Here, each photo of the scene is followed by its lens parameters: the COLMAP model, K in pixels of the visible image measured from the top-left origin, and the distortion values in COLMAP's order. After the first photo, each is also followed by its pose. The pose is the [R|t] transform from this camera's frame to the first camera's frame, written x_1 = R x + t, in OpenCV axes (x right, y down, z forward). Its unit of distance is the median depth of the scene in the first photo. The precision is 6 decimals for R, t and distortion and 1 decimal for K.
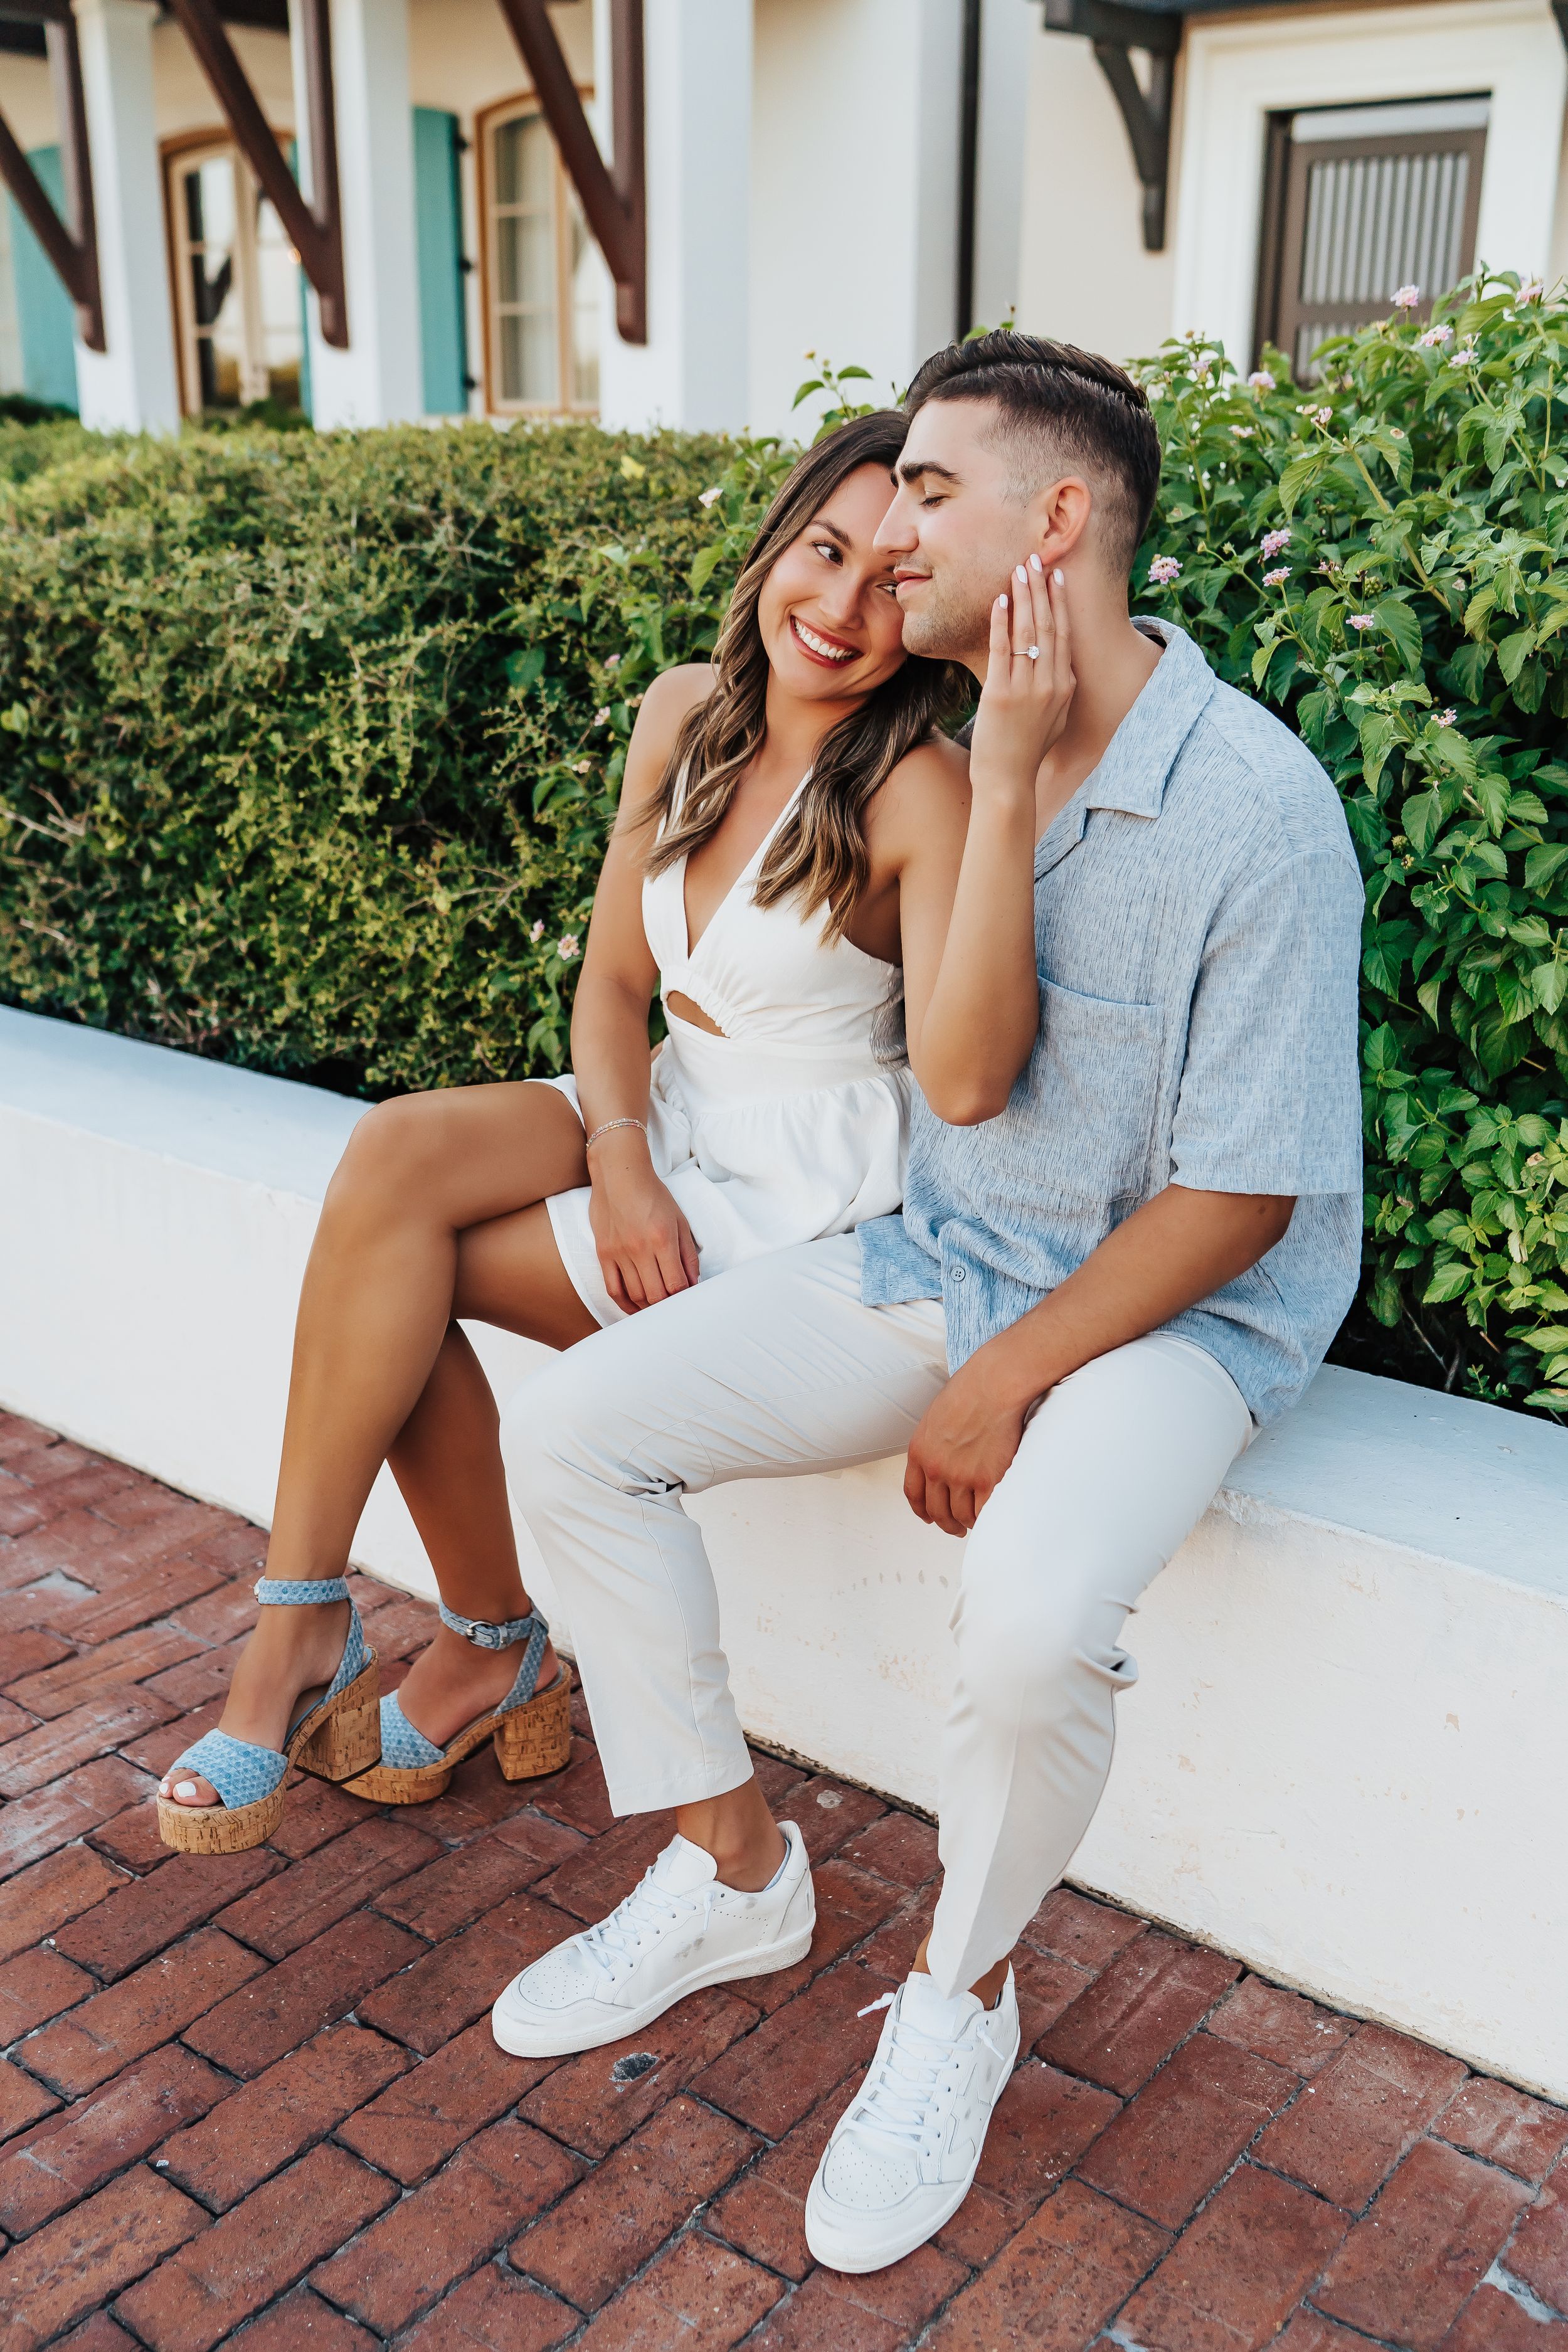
lens RADIAL K [[2215.3, 0, 796.4], [0, 2215.3, 1144.3], [0, 0, 1]] dist [-0.042924, 0.055698]
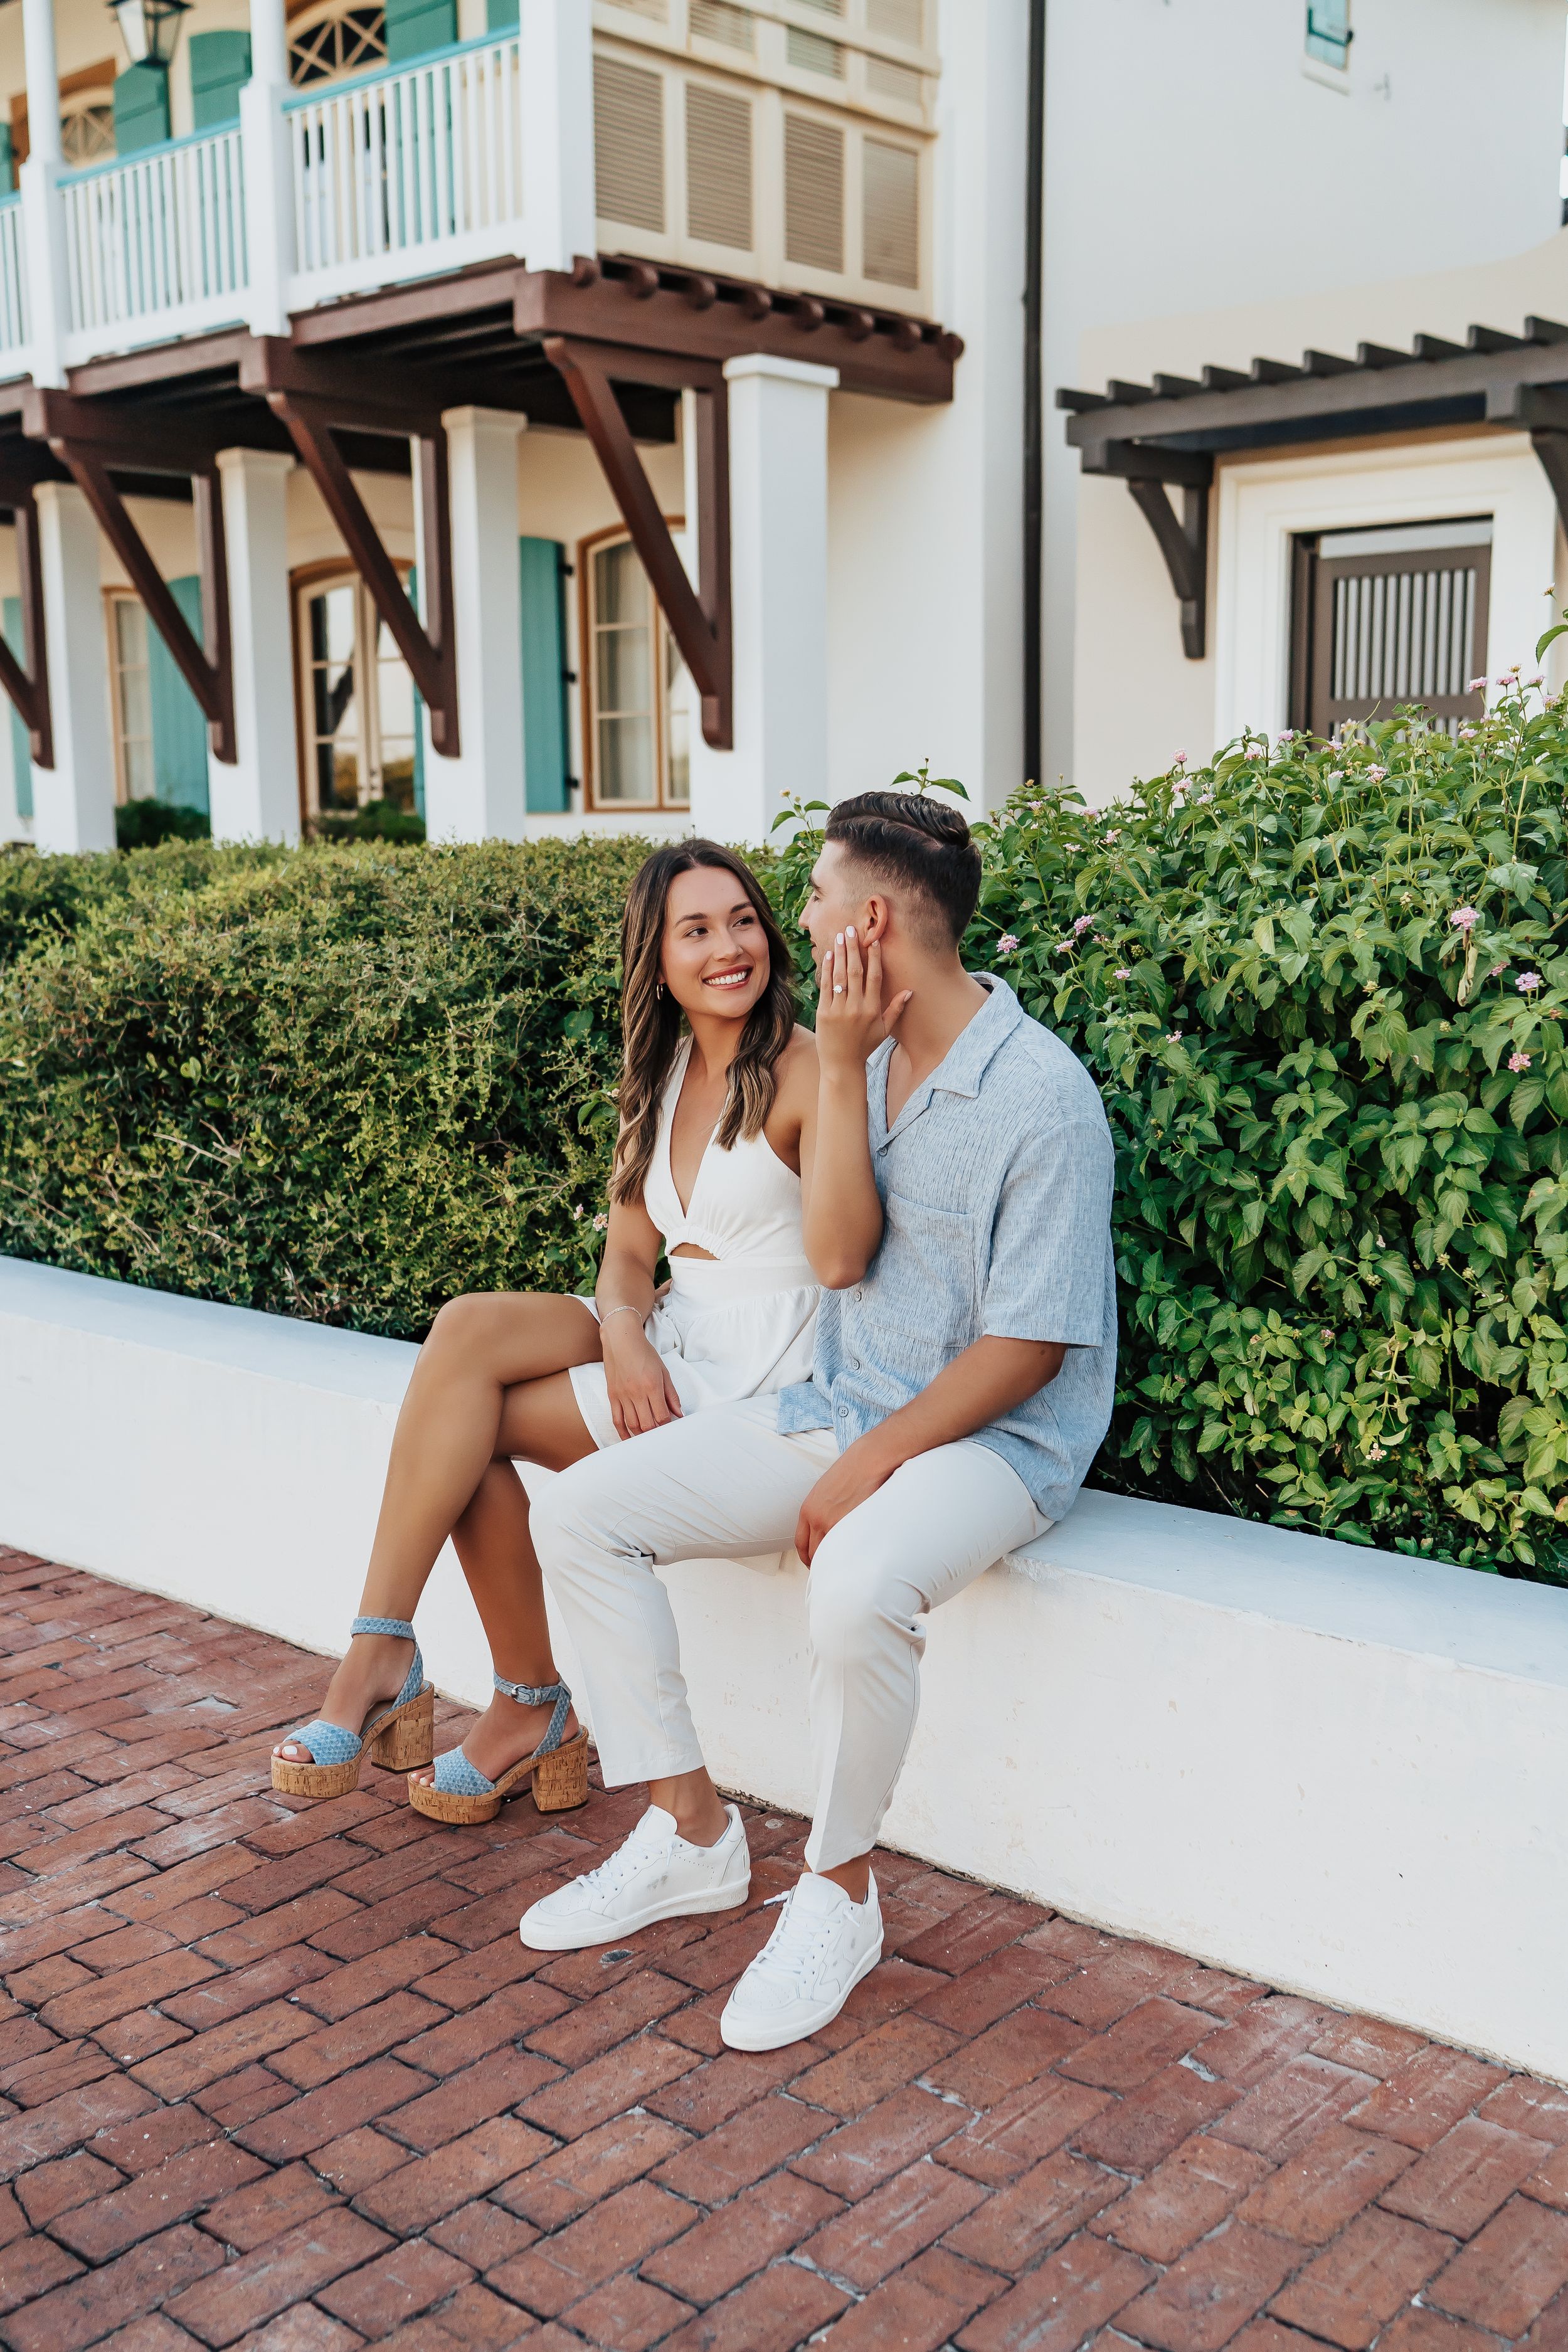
lens RADIAL K [[2386.6, 0, 784.0], [0, 2386.6, 1176.0], [0, 0, 1]] dist [-0.049004, 0.004519]
pose [[0.998149, -0.010926, -0.059833, 0.086387], [0.001215, 0.987120, -0.159979, 0.104145], [0.060810, 0.159610, 0.985305, -0.389359]]
